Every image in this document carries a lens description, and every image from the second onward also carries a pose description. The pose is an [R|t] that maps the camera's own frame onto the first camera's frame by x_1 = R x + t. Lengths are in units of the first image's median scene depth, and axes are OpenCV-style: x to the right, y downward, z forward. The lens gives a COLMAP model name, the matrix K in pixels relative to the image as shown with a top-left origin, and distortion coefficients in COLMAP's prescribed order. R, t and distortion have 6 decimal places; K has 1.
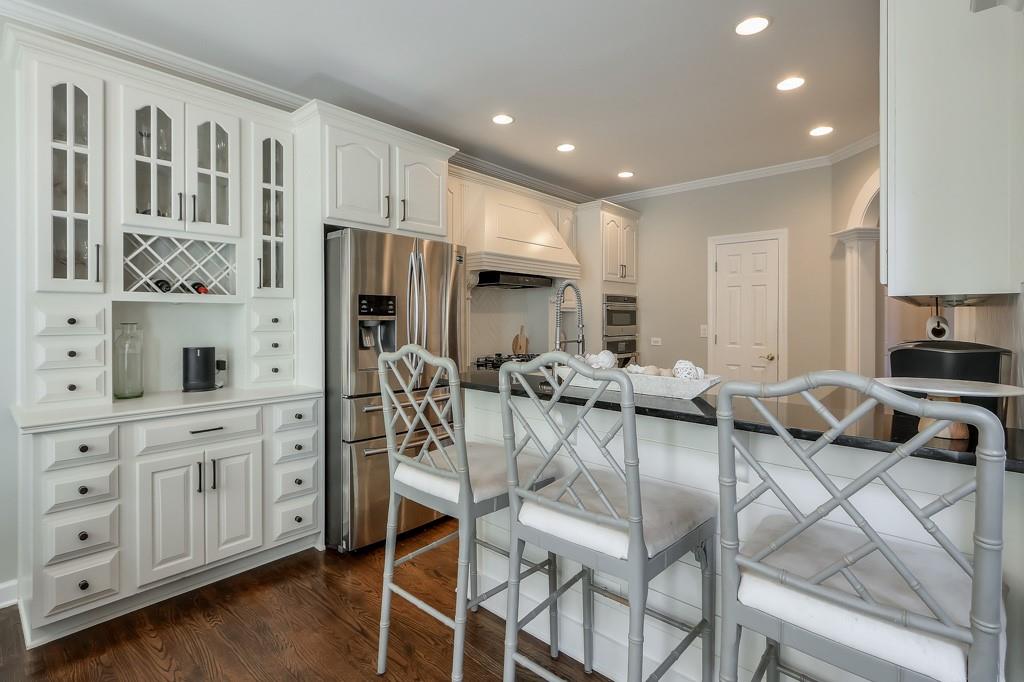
lens RADIAL K [[513.3, 0, 501.5], [0, 513.3, 320.9], [0, 0, 1]] dist [-0.004707, 0.000950]
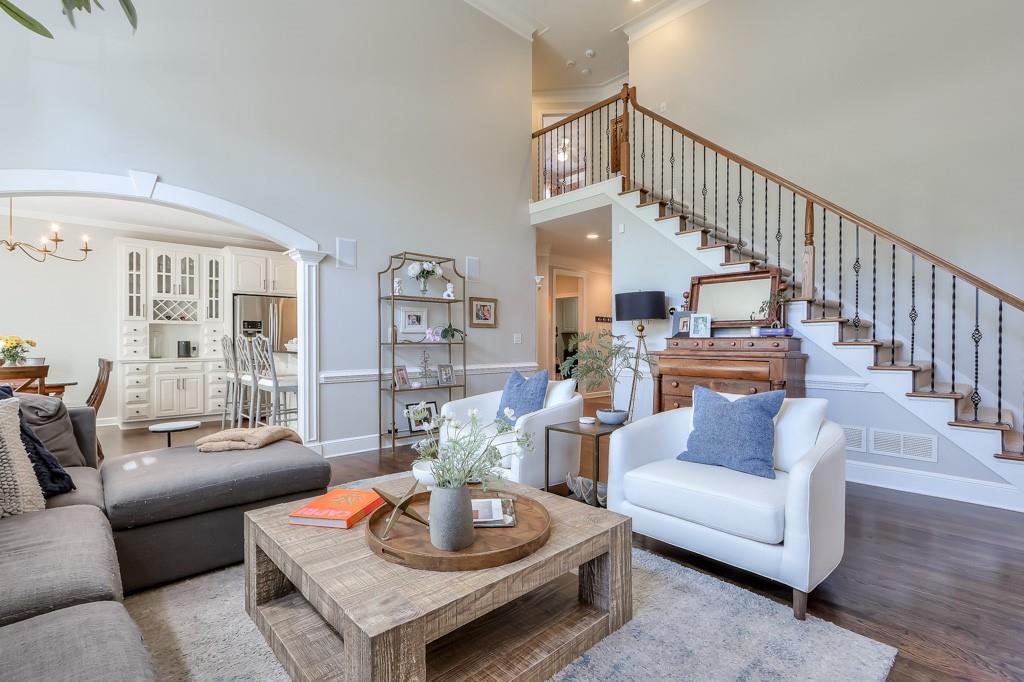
lens RADIAL K [[464.2, 0, 510.1], [0, 464.2, 344.3], [0, 0, 1]] dist [-0.000045, -0.000392]
pose [[0.997027, -0.002722, -0.076999, 1.368875], [0.002751, 0.999996, 0.000272, 0.078362], [0.076997, -0.000483, 0.997031, -1.354856]]
